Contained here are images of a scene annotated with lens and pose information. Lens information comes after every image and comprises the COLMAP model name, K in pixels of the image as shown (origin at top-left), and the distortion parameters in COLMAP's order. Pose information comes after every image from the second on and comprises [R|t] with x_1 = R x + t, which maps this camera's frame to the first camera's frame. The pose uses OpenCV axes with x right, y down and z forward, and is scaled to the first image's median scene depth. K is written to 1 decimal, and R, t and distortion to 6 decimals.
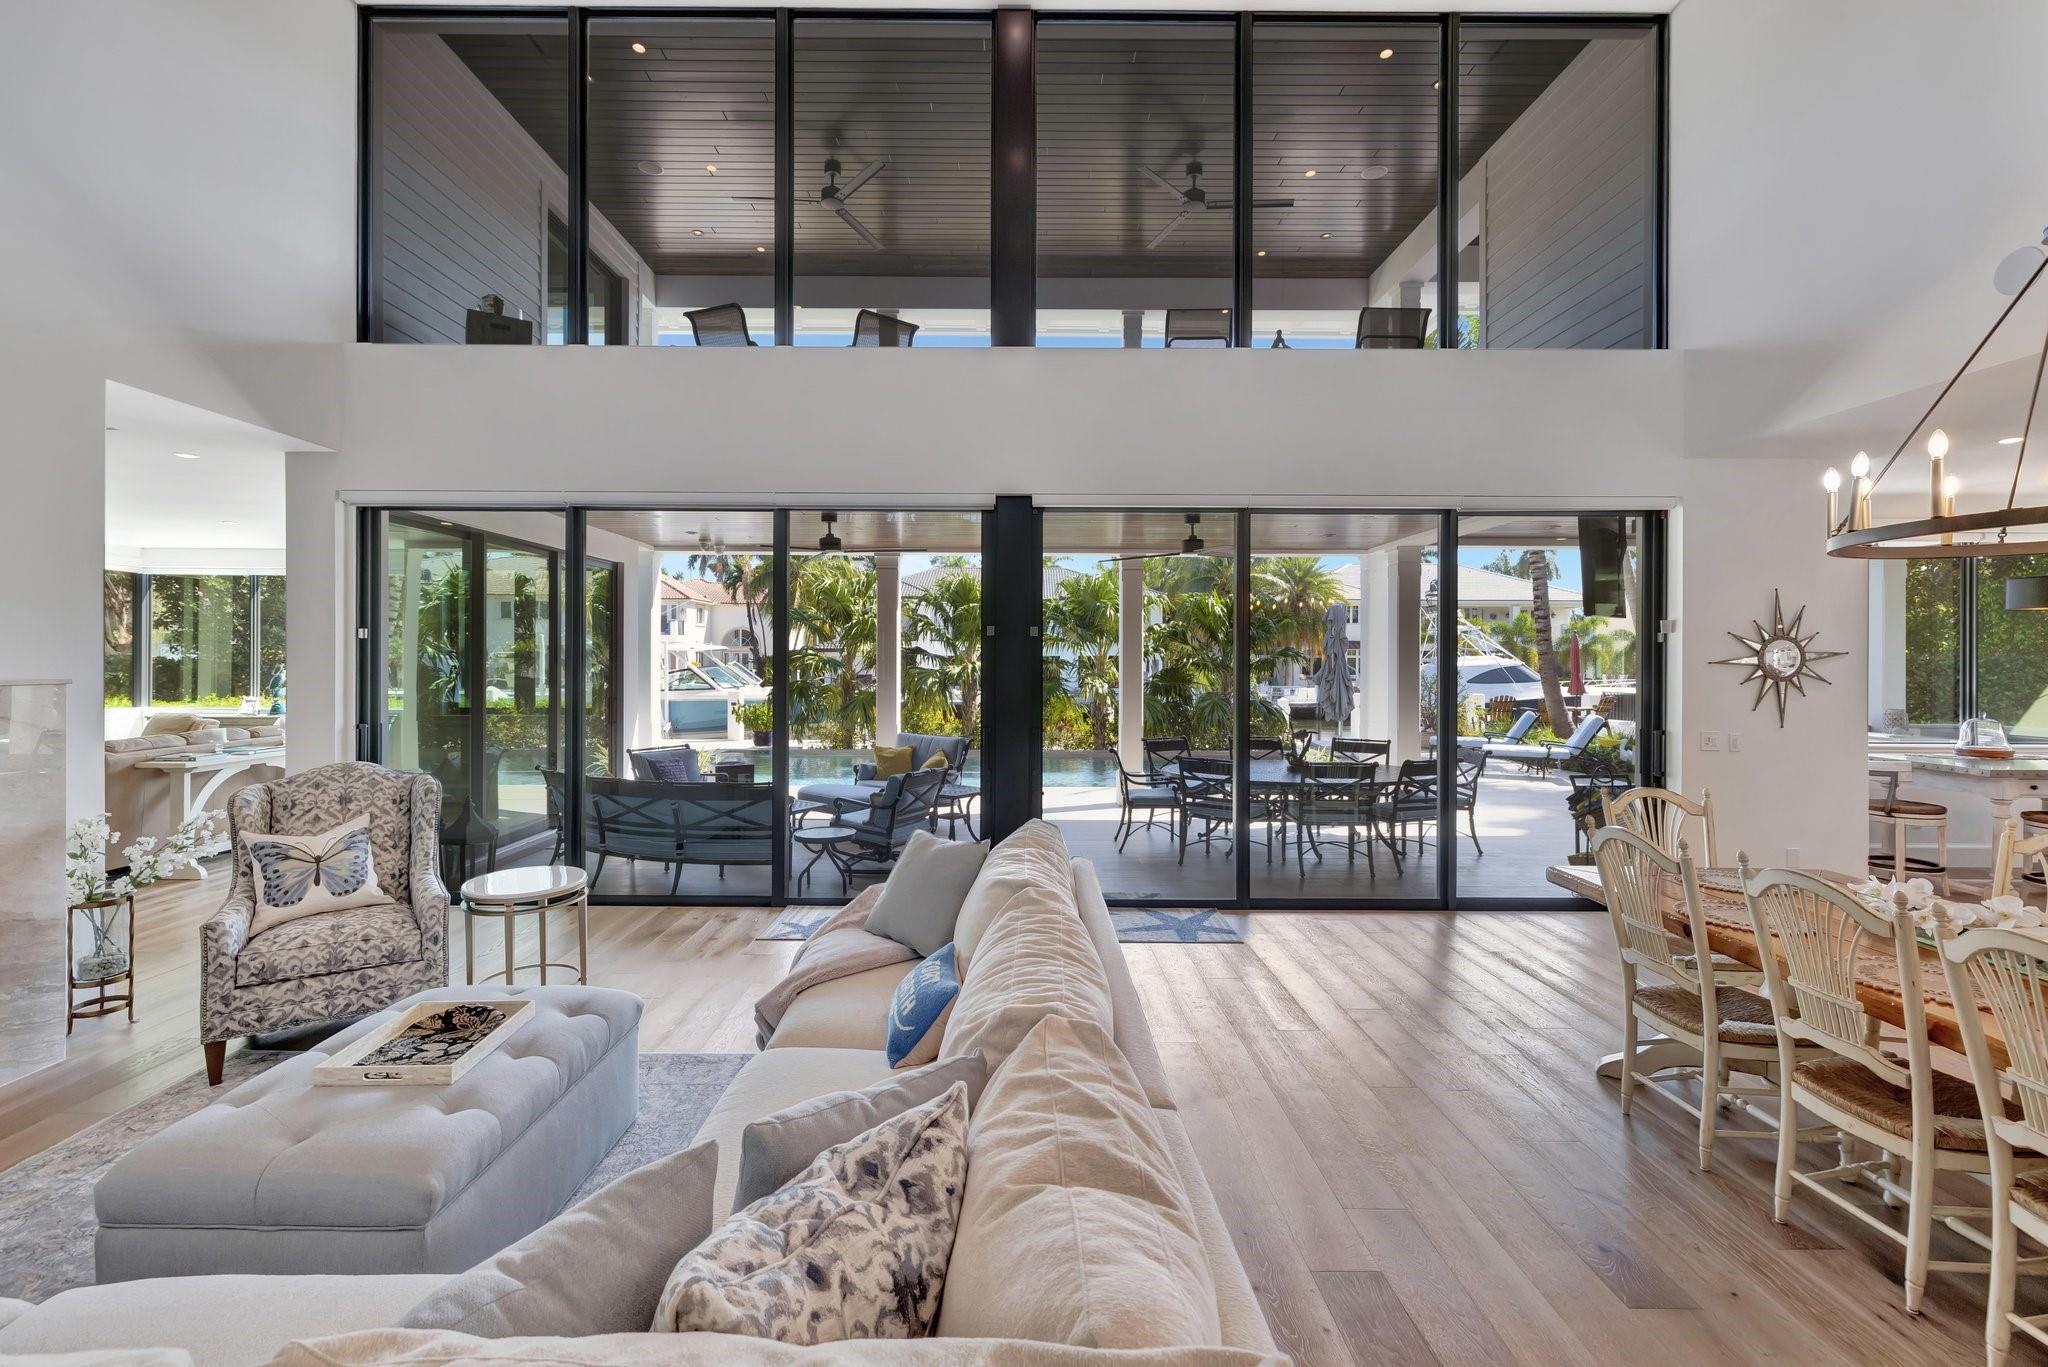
lens RADIAL K [[894.9, 0, 1019.5], [0, 894.9, 654.9], [0, 0, 1]] dist [-0.002747, 0.001218]
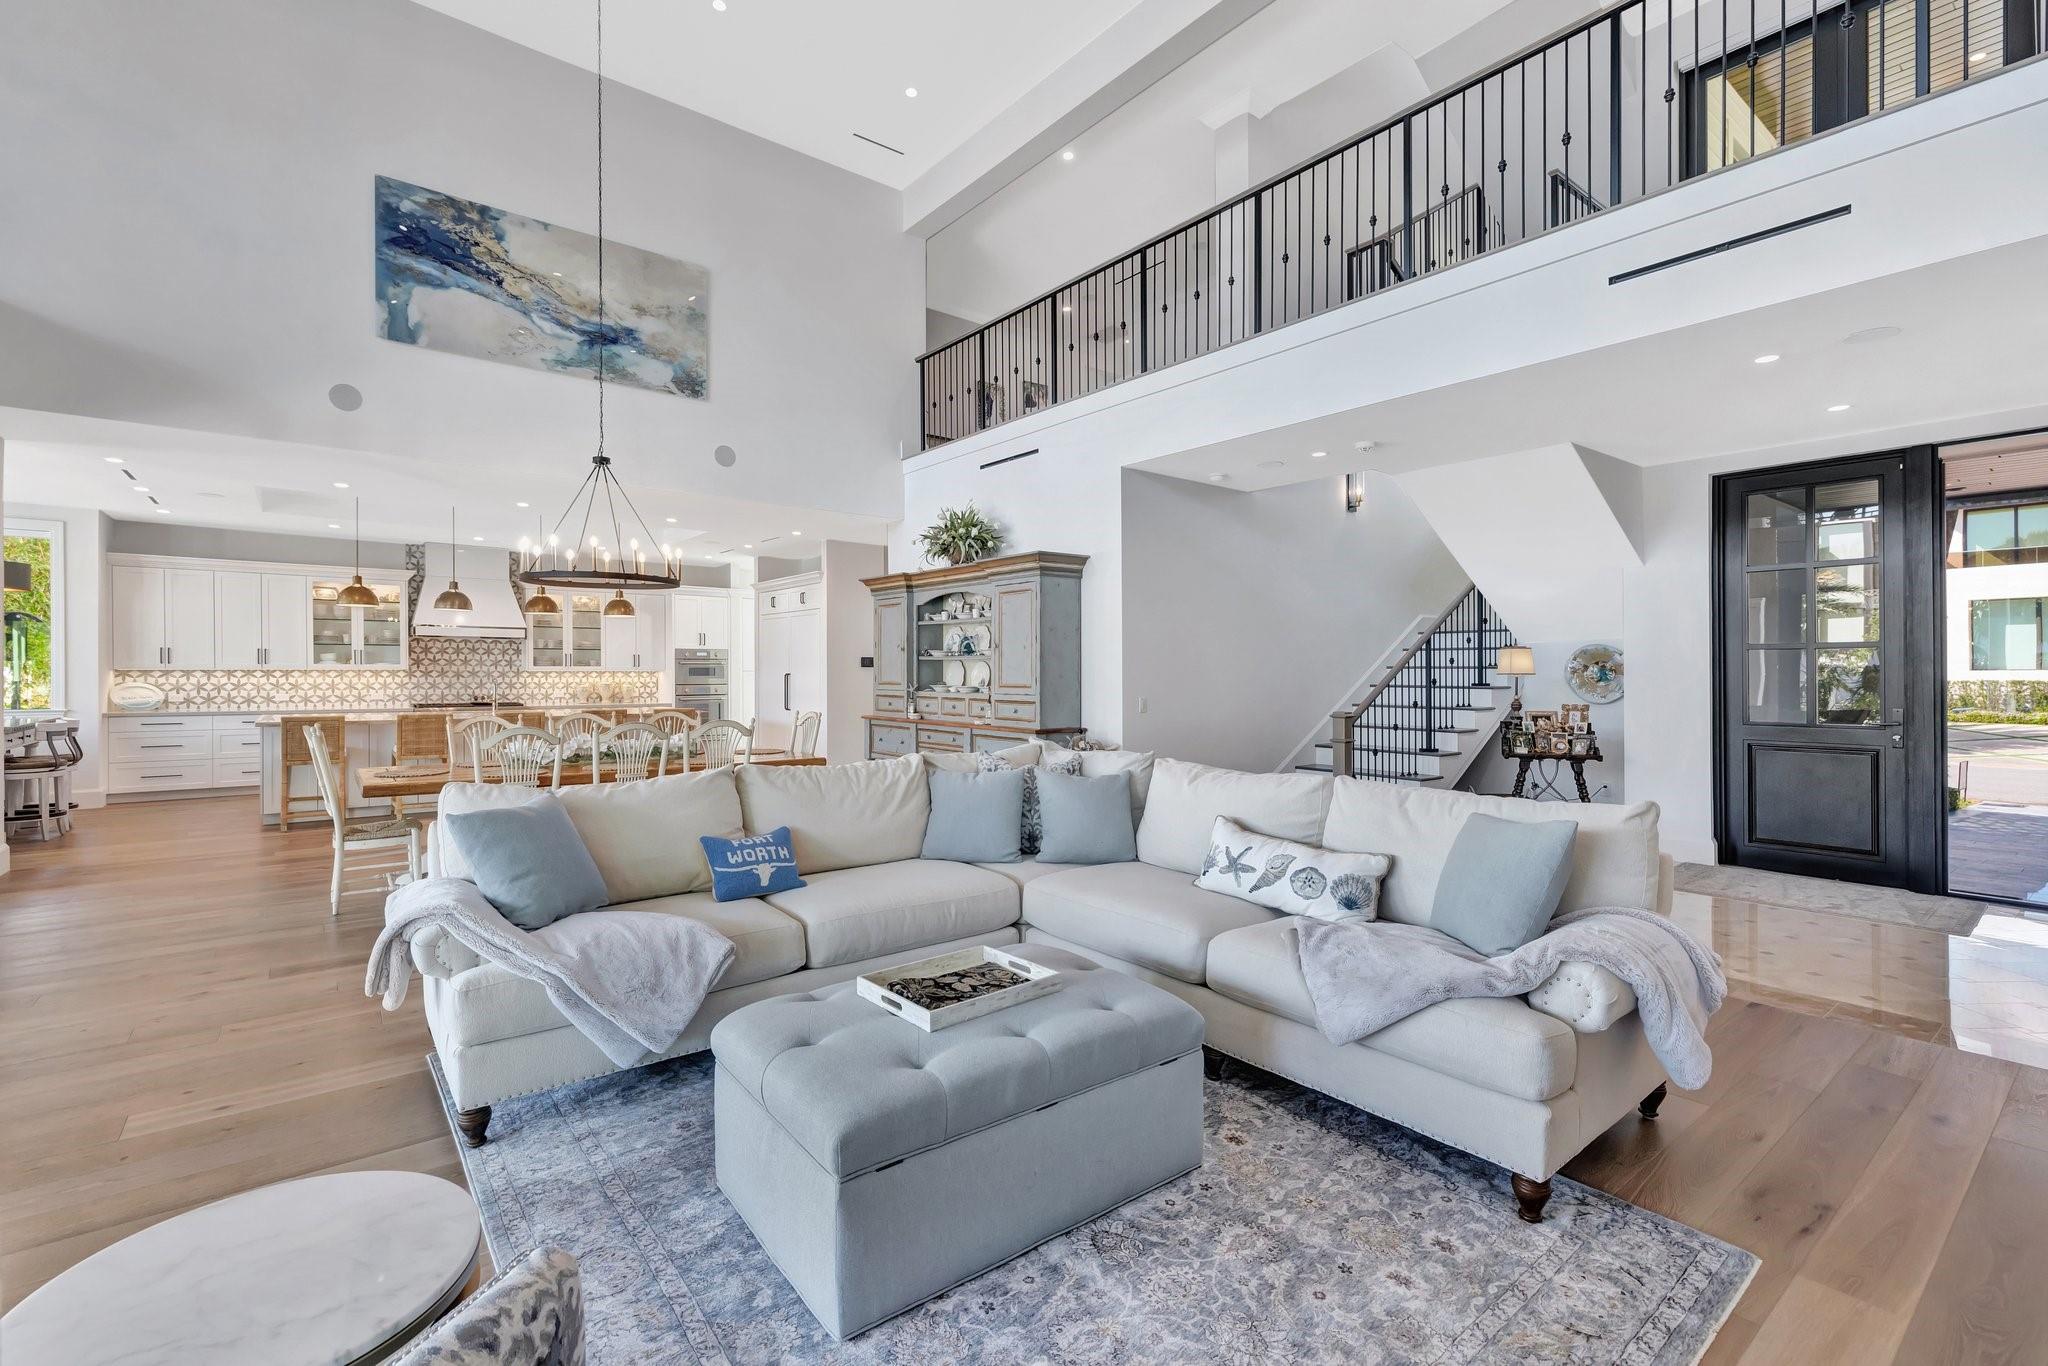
lens RADIAL K [[894.9, 0, 1023.2], [0, 894.9, 671.9], [0, 0, 1]] dist [-0.002747, 0.001218]
pose [[-0.620064, -0.006154, 0.784527, -0.658790], [-0.011173, 0.999937, -0.000987, 0.046222], [-0.784472, -0.009377, -0.620094, 0.704993]]
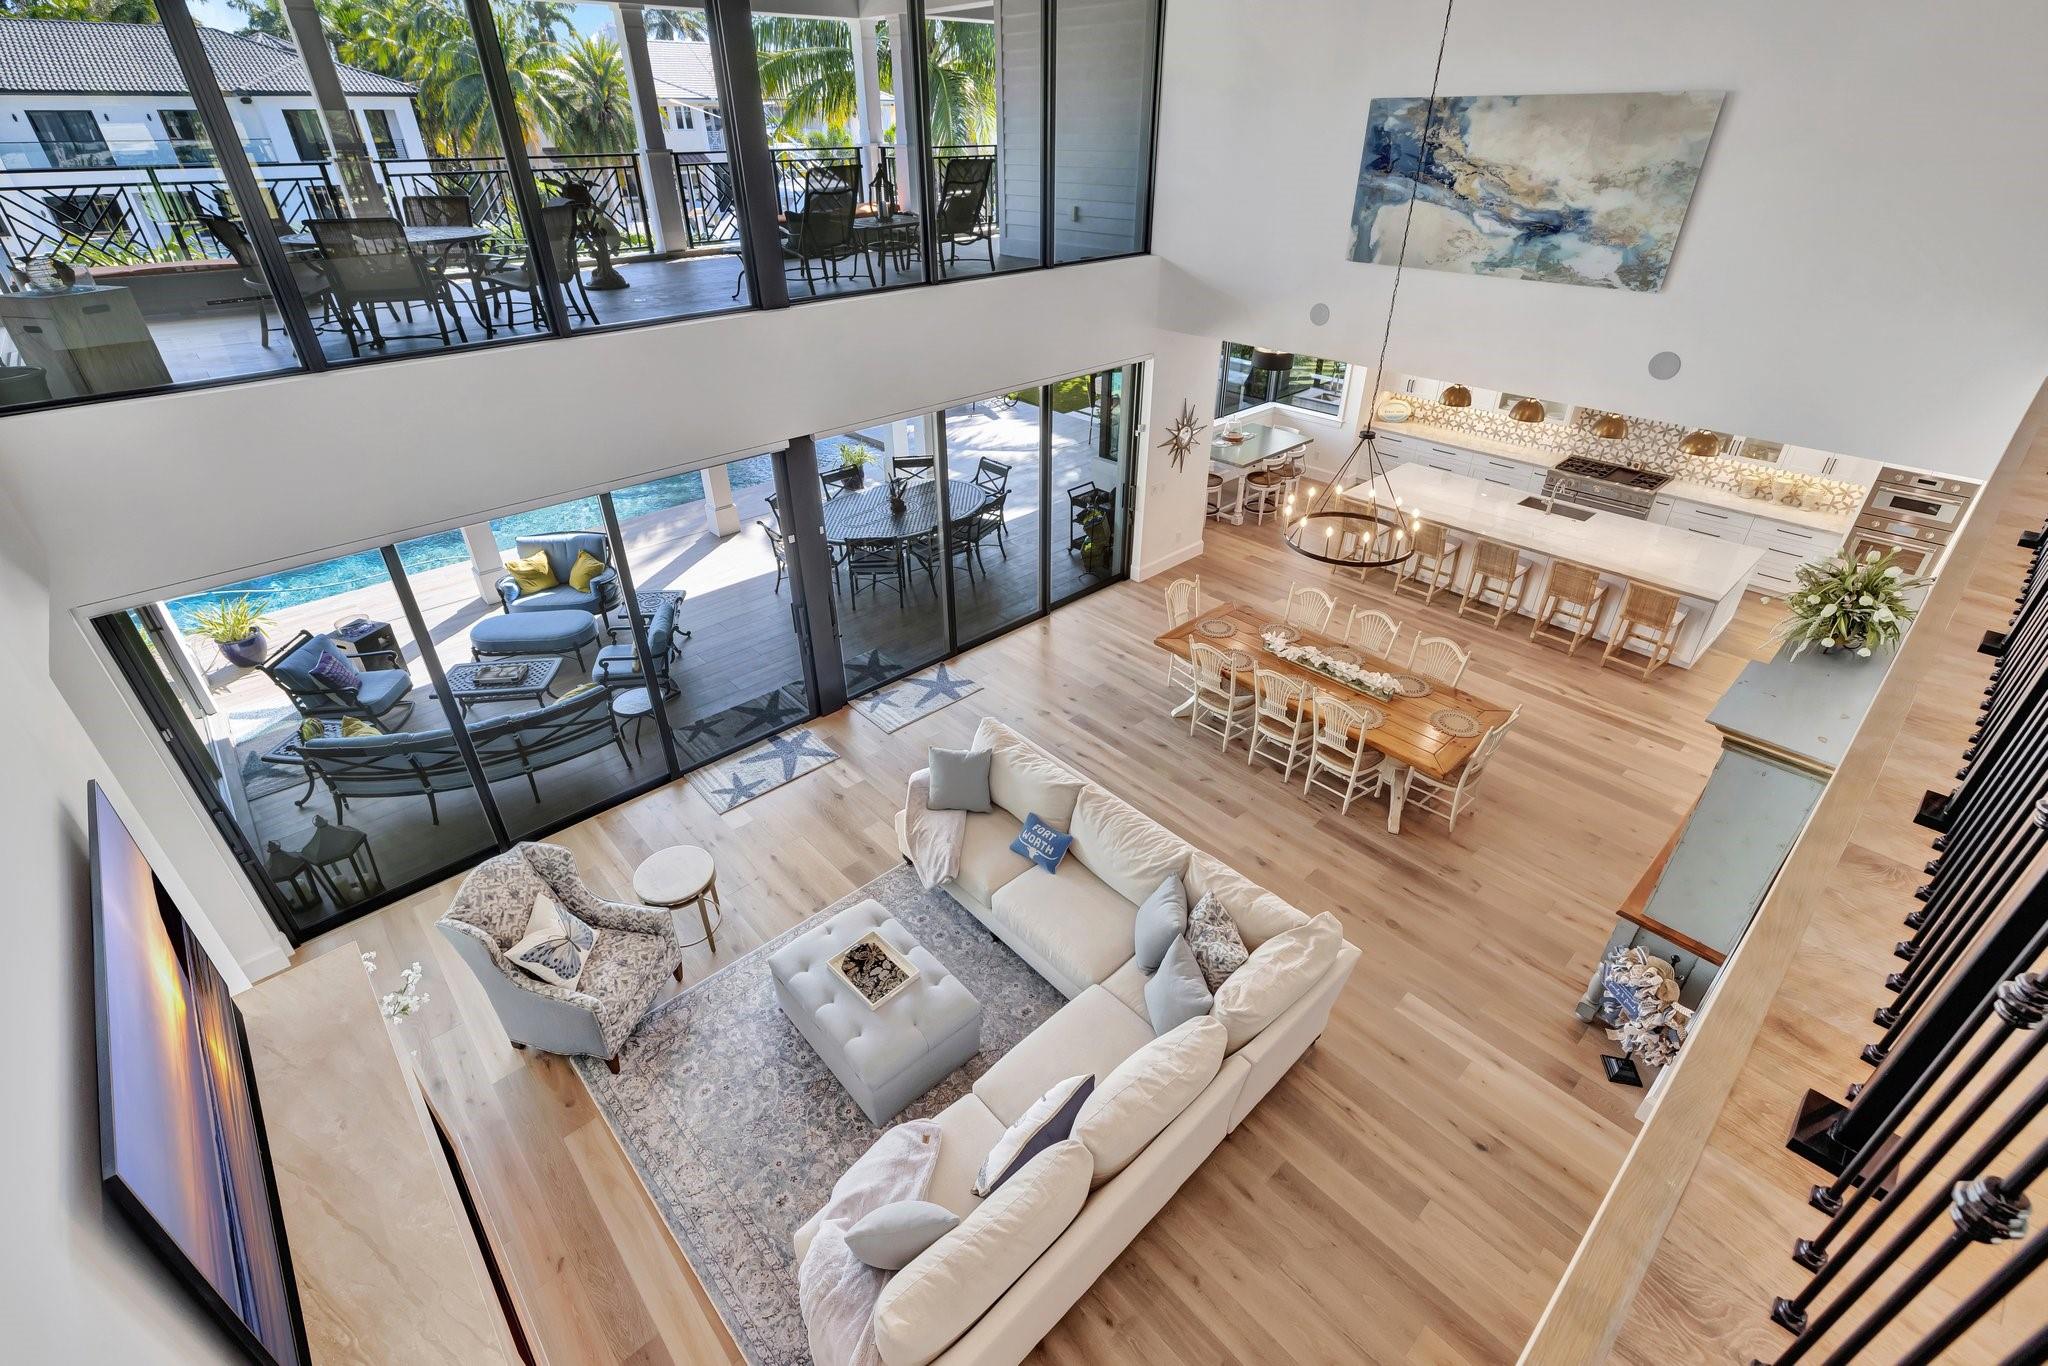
lens RADIAL K [[894.9, 0, 1037.6], [0, 894.9, 676.8], [0, 0, 1]] dist [-0.002747, 0.001218]
pose [[0.735062, -0.369051, 0.568758, -0.599578], [0.002570, 0.840387, 0.541981, -0.582296], [-0.677995, -0.396928, 0.618685, -0.127738]]
